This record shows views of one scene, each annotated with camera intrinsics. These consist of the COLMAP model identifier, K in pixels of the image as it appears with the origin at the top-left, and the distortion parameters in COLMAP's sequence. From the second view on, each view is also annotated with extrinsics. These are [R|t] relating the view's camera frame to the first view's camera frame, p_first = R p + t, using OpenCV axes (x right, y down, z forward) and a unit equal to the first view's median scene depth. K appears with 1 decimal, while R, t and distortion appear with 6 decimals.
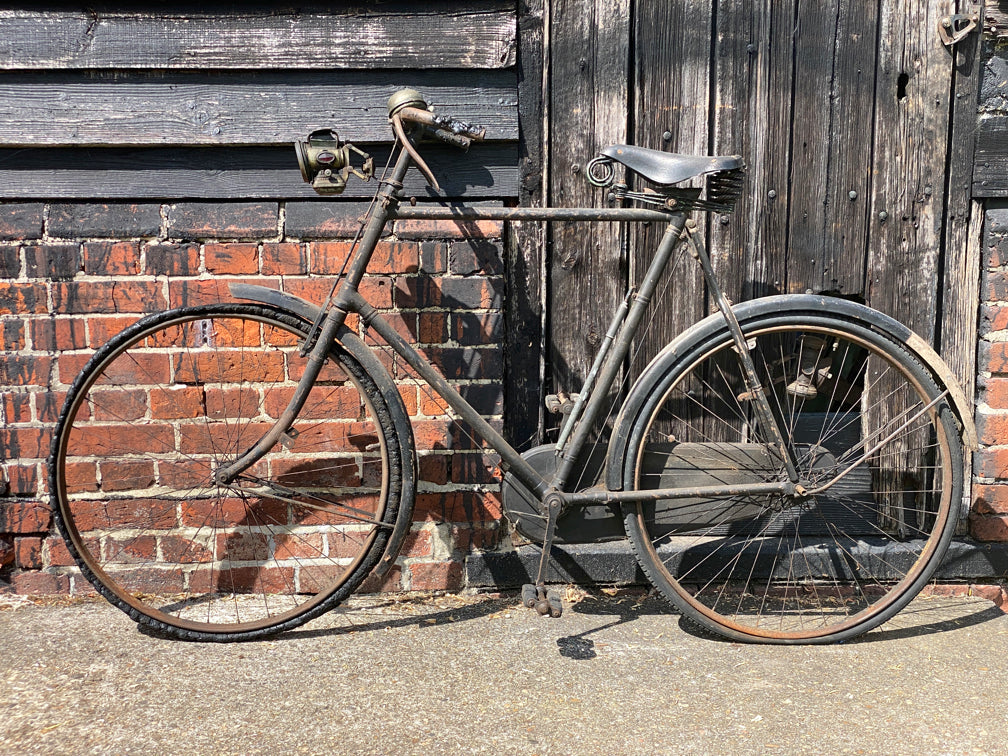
lens RADIAL K [[1533.8, 0, 504.0], [0, 1533.8, 378.0], [0, 0, 1]] dist [0.140253, -0.174813]
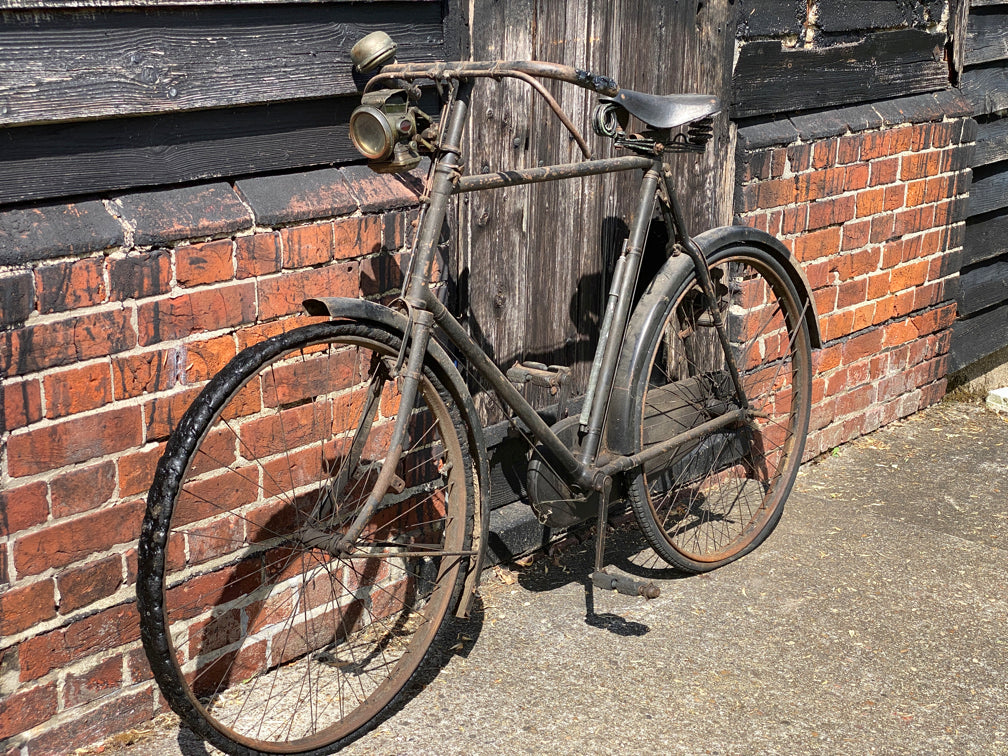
lens RADIAL K [[1541.3, 0, 497.2], [0, 1541.3, 381.4], [0, 0, 1]] dist [0.143398, -0.120722]
pose [[0.685563, -0.183194, 0.704588, -0.616641], [0.122401, 0.983049, 0.136498, -0.105895], [-0.717650, -0.007336, 0.696365, 0.371450]]
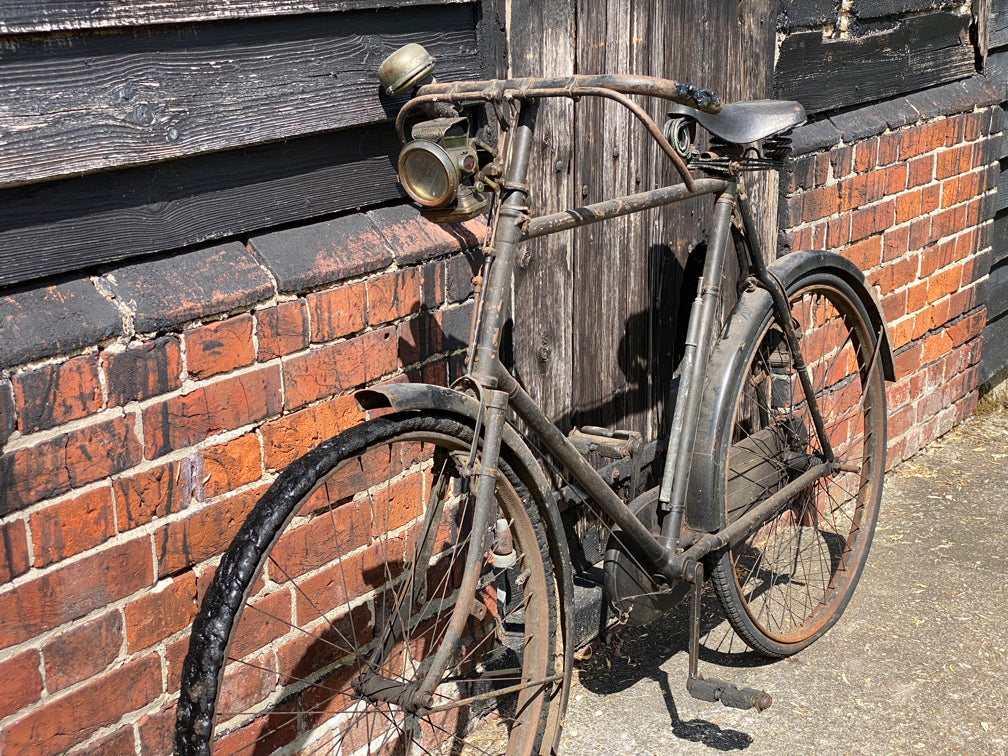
lens RADIAL K [[1533.8, 0, 504.0], [0, 1533.8, 378.0], [0, 0, 1]] dist [0.140253, -0.174813]
pose [[0.625572, -0.221894, 0.747945, -0.550062], [0.163984, 0.974681, 0.152007, -0.137118], [-0.762737, 0.027560, 0.646121, 0.532657]]
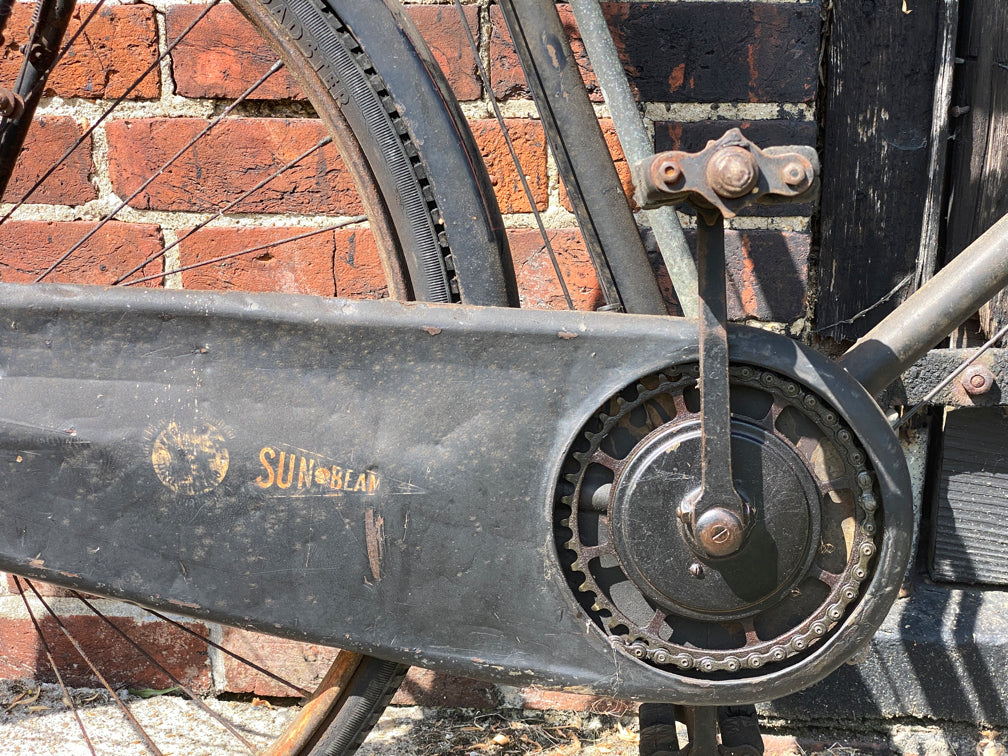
lens RADIAL K [[1533.8, 0, 504.0], [0, 1533.8, 378.0], [0, 0, 1]] dist [0.140253, -0.174813]
pose [[0.984677, 0.044551, -0.168600, -0.007979], [-0.032072, 0.996590, 0.076031, 0.035609], [0.171412, -0.069459, 0.982748, 0.679656]]
